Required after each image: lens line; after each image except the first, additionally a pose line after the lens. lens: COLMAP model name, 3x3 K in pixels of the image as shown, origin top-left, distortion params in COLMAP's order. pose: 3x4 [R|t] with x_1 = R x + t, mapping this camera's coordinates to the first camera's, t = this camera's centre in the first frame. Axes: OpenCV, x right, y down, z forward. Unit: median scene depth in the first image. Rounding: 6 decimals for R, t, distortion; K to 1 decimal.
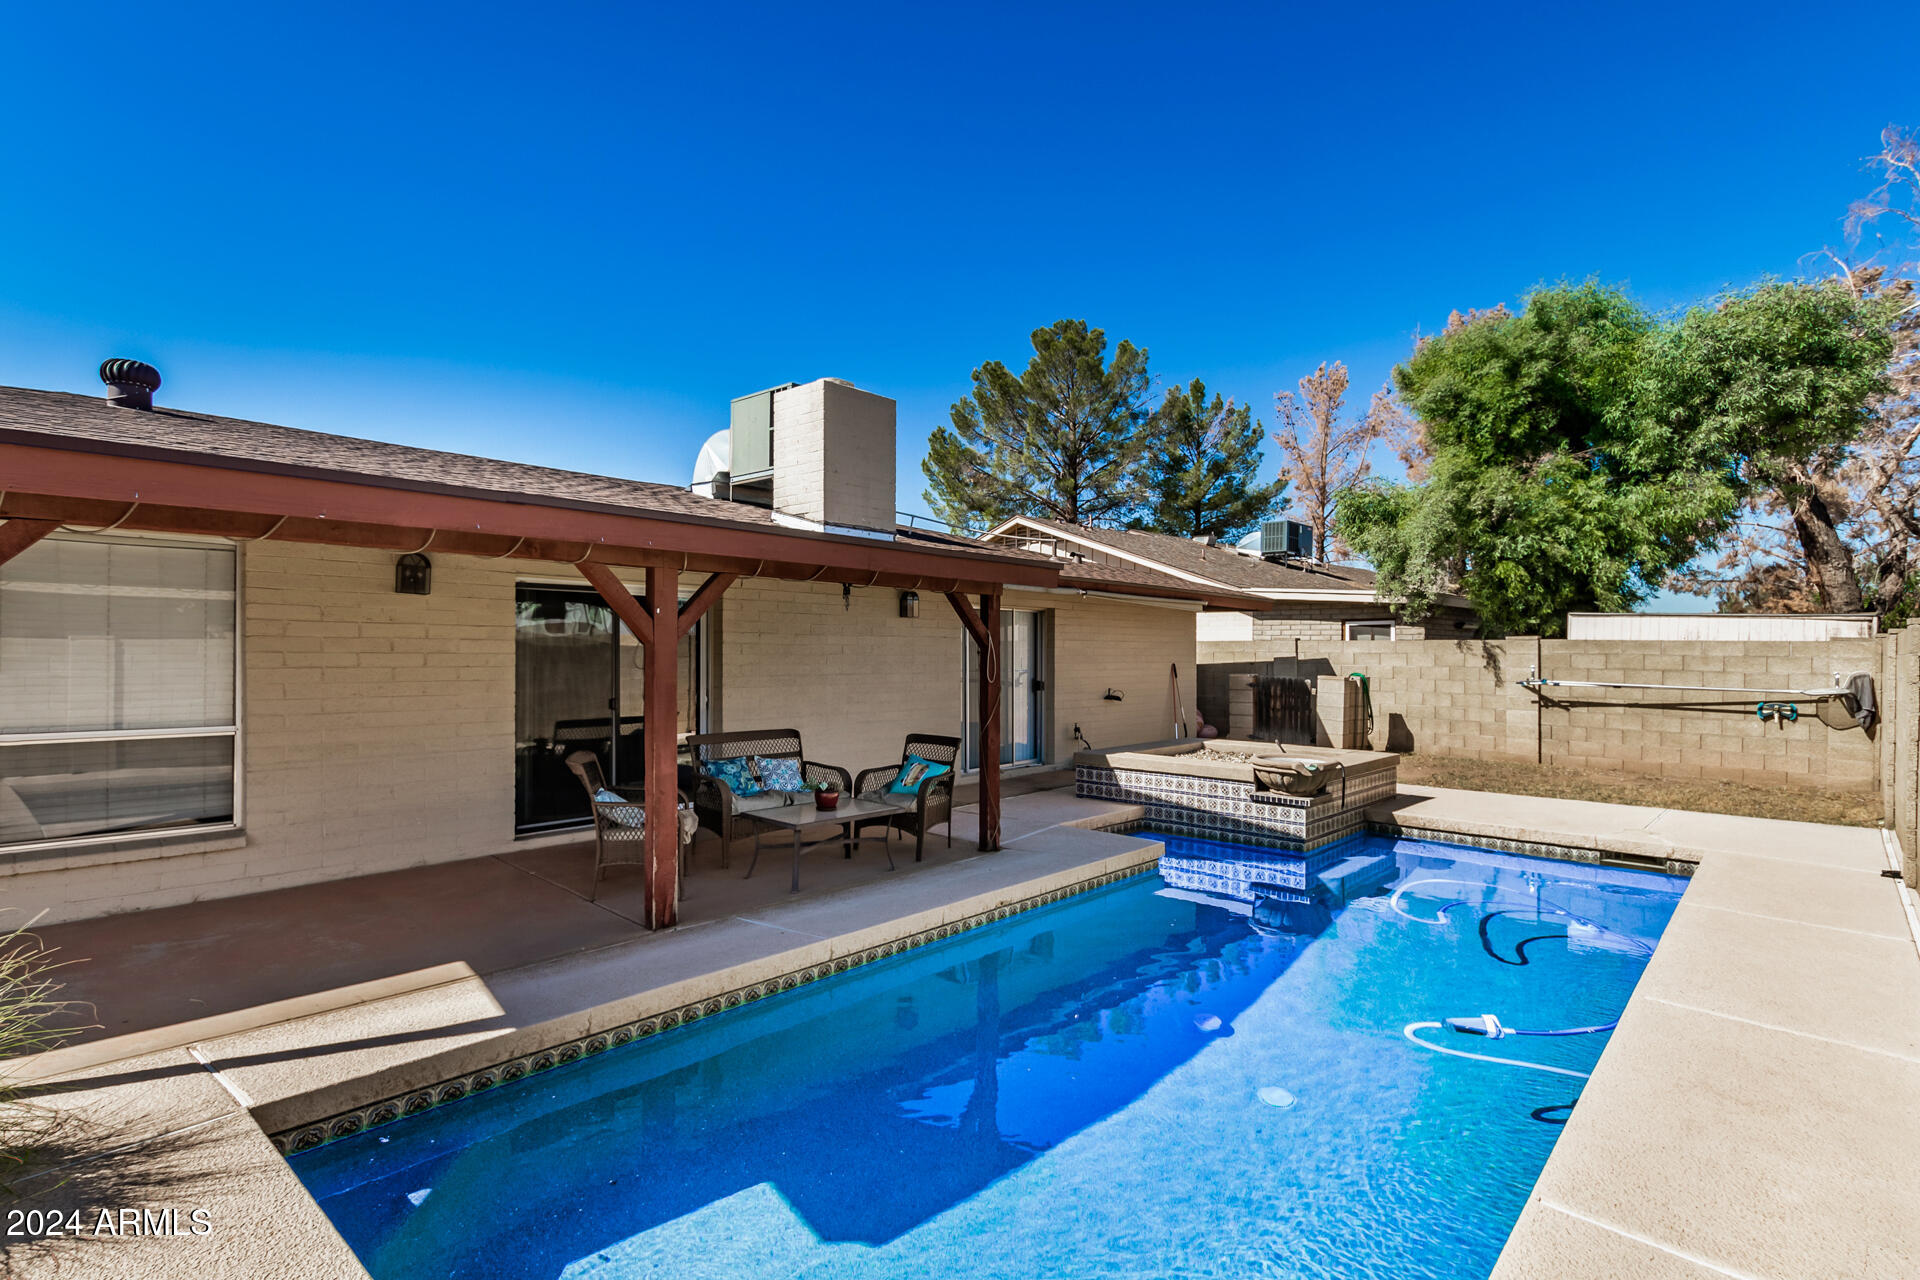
lens RADIAL K [[931.4, 0, 956.9], [0, 931.4, 648.8], [0, 0, 1]] dist [0.009401, -0.000193]
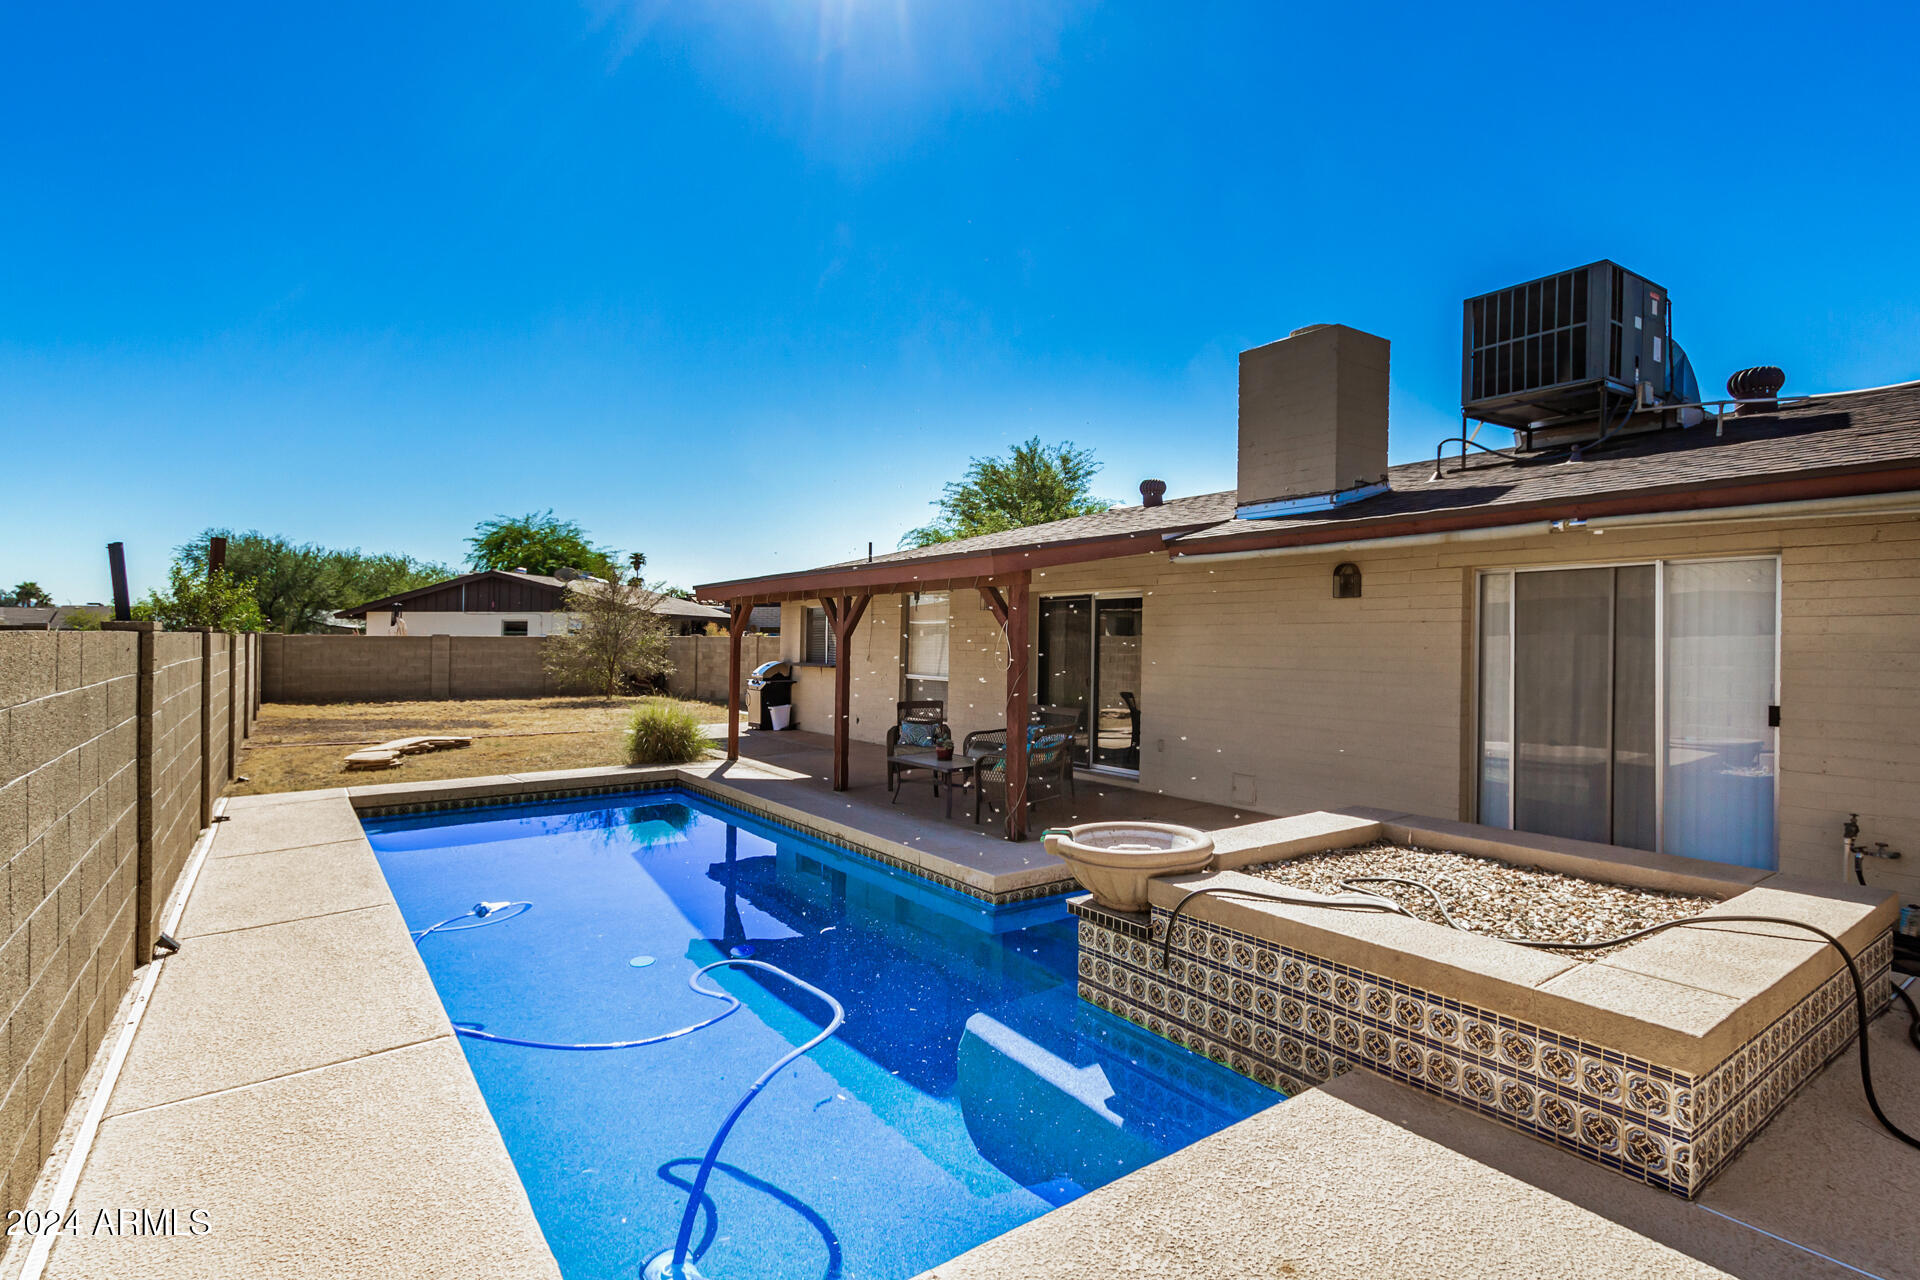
lens RADIAL K [[931.4, 0, 956.9], [0, 931.4, 648.8], [0, 0, 1]] dist [0.009401, -0.000193]
pose [[-0.222576, 0.000924, -0.974915, 0.549855], [-0.000990, 0.999999, 0.001174, 0.005398], [0.974915, 0.001227, -0.222575, 0.622481]]
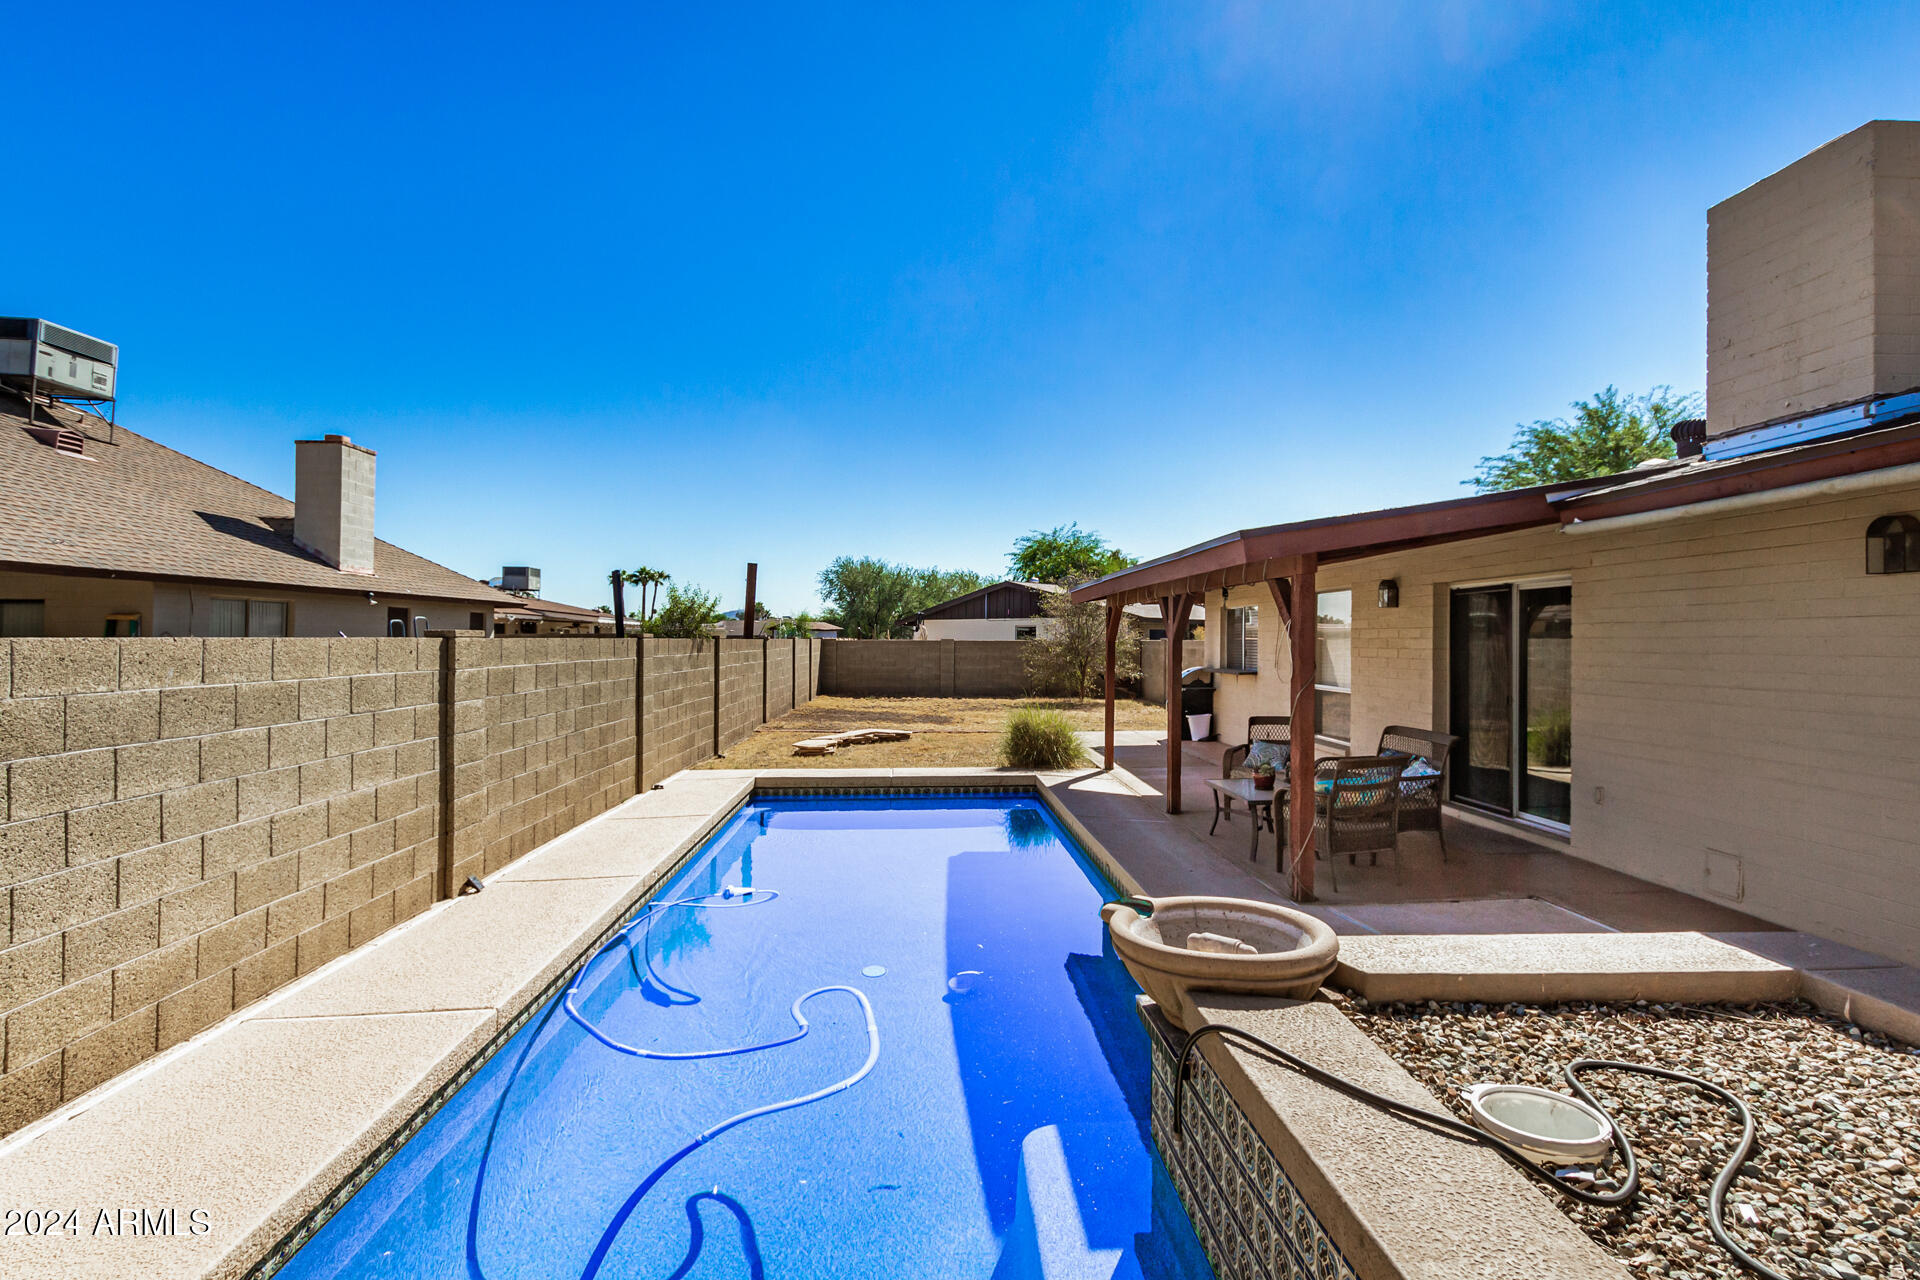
lens RADIAL K [[937.1, 0, 962.6], [0, 937.1, 635.6], [0, 0, 1]] dist [0.006632, -0.000386]
pose [[-0.712949, -0.015325, -0.701049, 0.416080], [-0.006414, 0.999862, -0.015335, 0.004648], [0.701187, -0.006436, -0.712948, 0.737883]]
